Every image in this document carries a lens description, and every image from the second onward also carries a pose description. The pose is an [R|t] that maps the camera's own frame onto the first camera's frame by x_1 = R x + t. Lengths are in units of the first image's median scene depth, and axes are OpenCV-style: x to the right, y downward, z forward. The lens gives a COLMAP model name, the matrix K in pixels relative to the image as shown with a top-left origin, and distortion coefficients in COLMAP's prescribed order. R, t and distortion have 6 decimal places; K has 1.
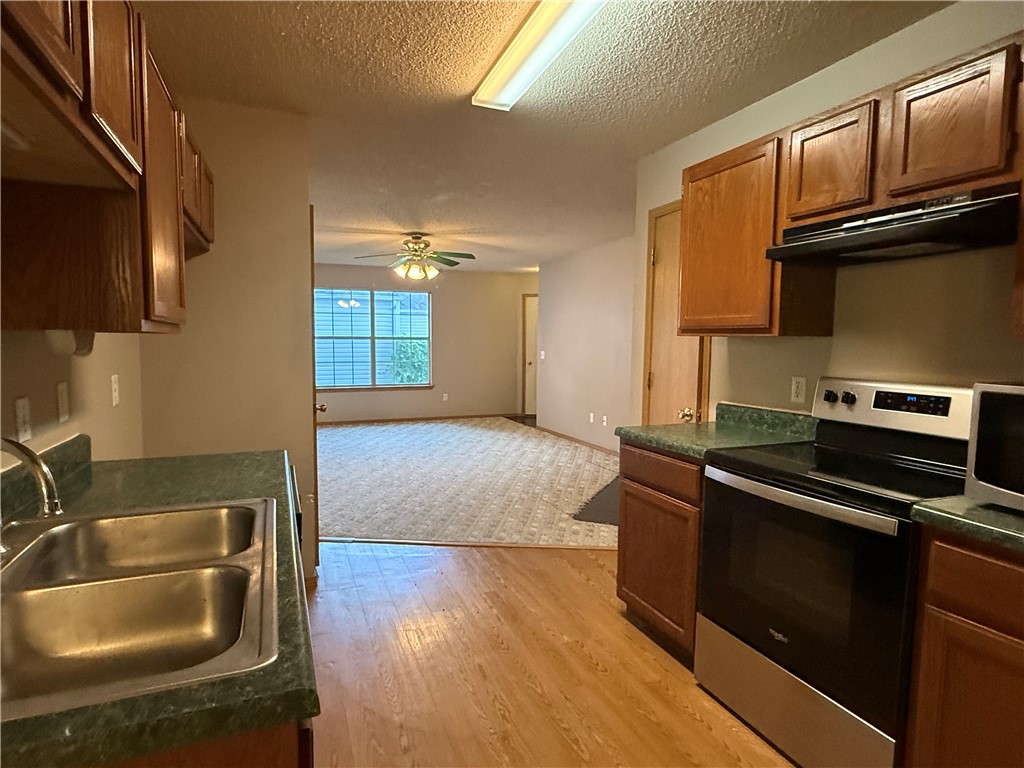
lens RADIAL K [[574.3, 0, 512.9], [0, 574.3, 387.0], [0, 0, 1]] dist [0.001515, -0.000742]
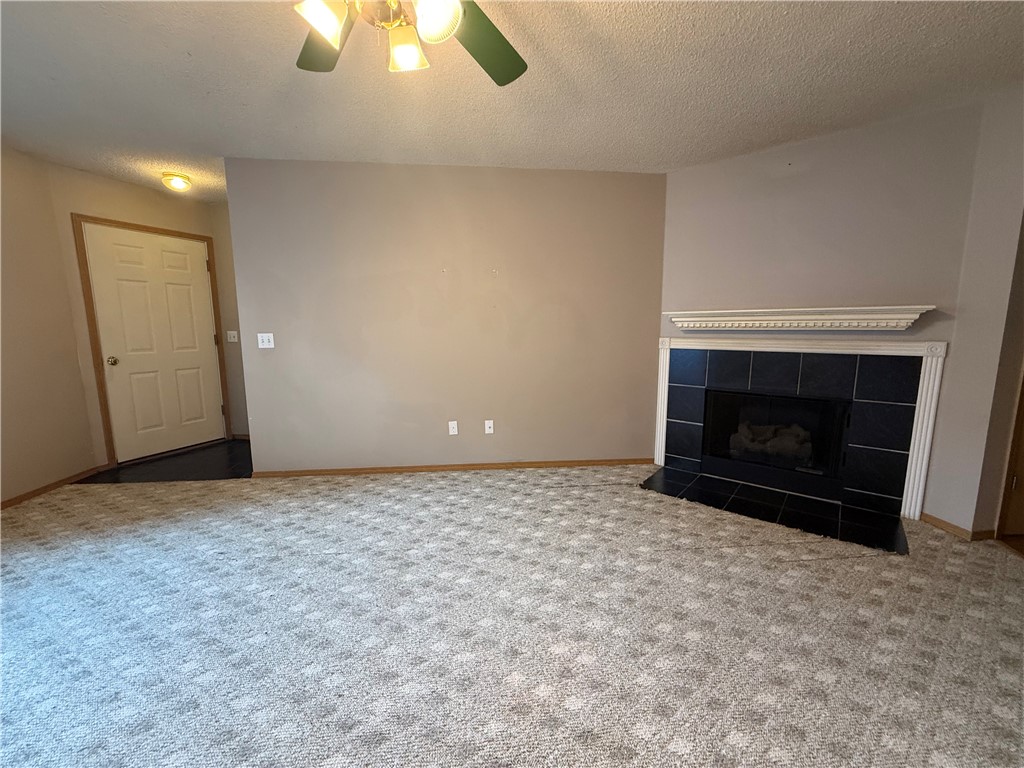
lens RADIAL K [[410.9, 0, 511.2], [0, 410.9, 383.8], [0, 0, 1]] dist [-0.002040, 0.001082]
pose [[0.285007, -0.142140, 0.947928, -0.730612], [0.081499, 0.988956, 0.123789, -0.130182], [-0.955054, 0.041975, 0.293444, 1.937216]]
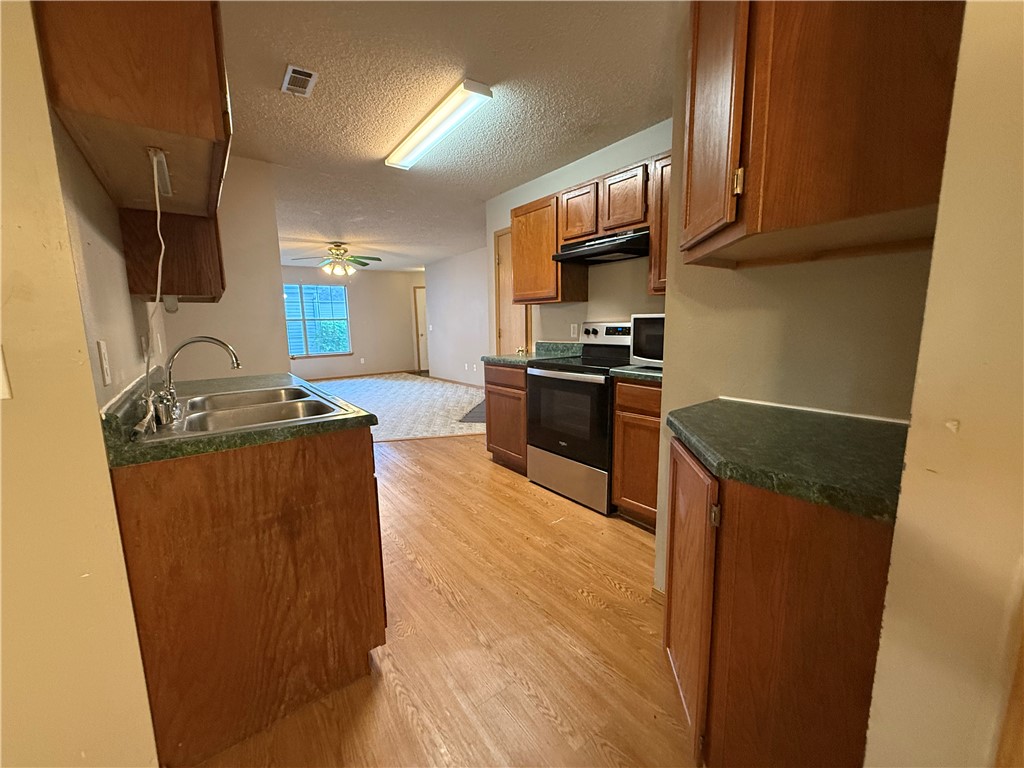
lens RADIAL K [[410.9, 0, 512.0], [0, 410.9, 384.7], [0, 0, 1]] dist [-0.002040, 0.001082]
pose [[0.967067, -0.065289, 0.246006, -0.046198], [0.048477, 0.996095, 0.073795, 0.064283], [-0.249864, -0.059439, 0.966455, -0.248944]]
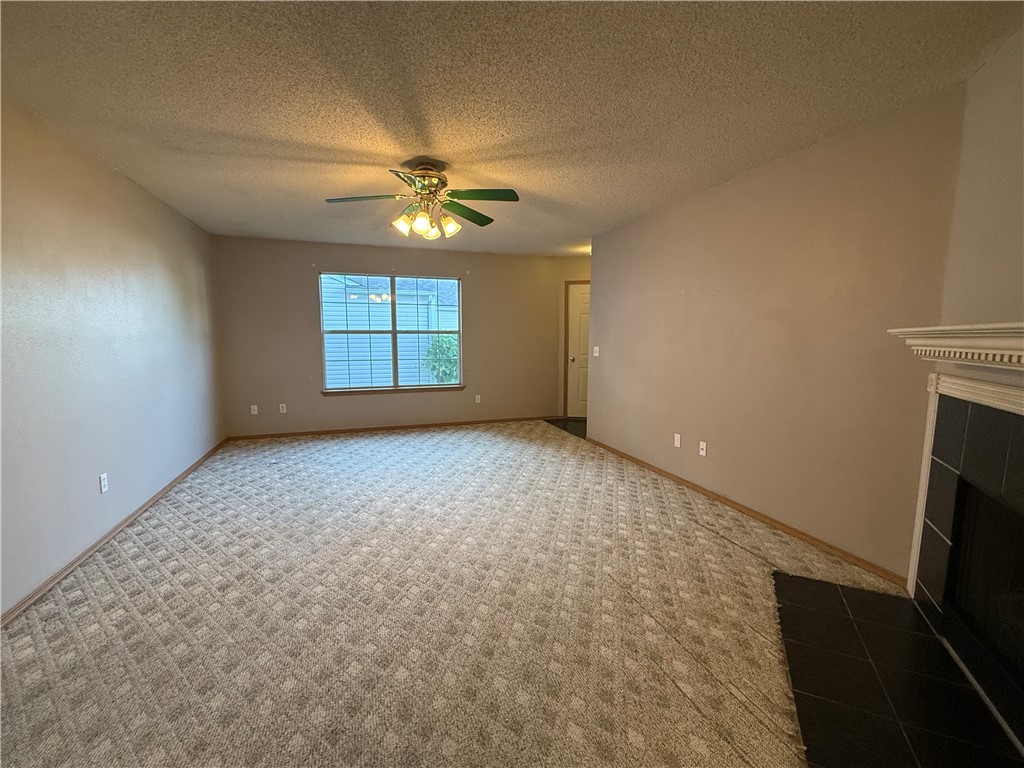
lens RADIAL K [[435.1, 0, 515.2], [0, 435.1, 384.4], [0, 0, 1]] dist [-0.000271, 0.000122]
pose [[0.998976, 0.001201, -0.045231, -0.100217], [0.000196, 0.999523, 0.030869, -0.082601], [0.045247, -0.030846, 0.998500, 1.101062]]
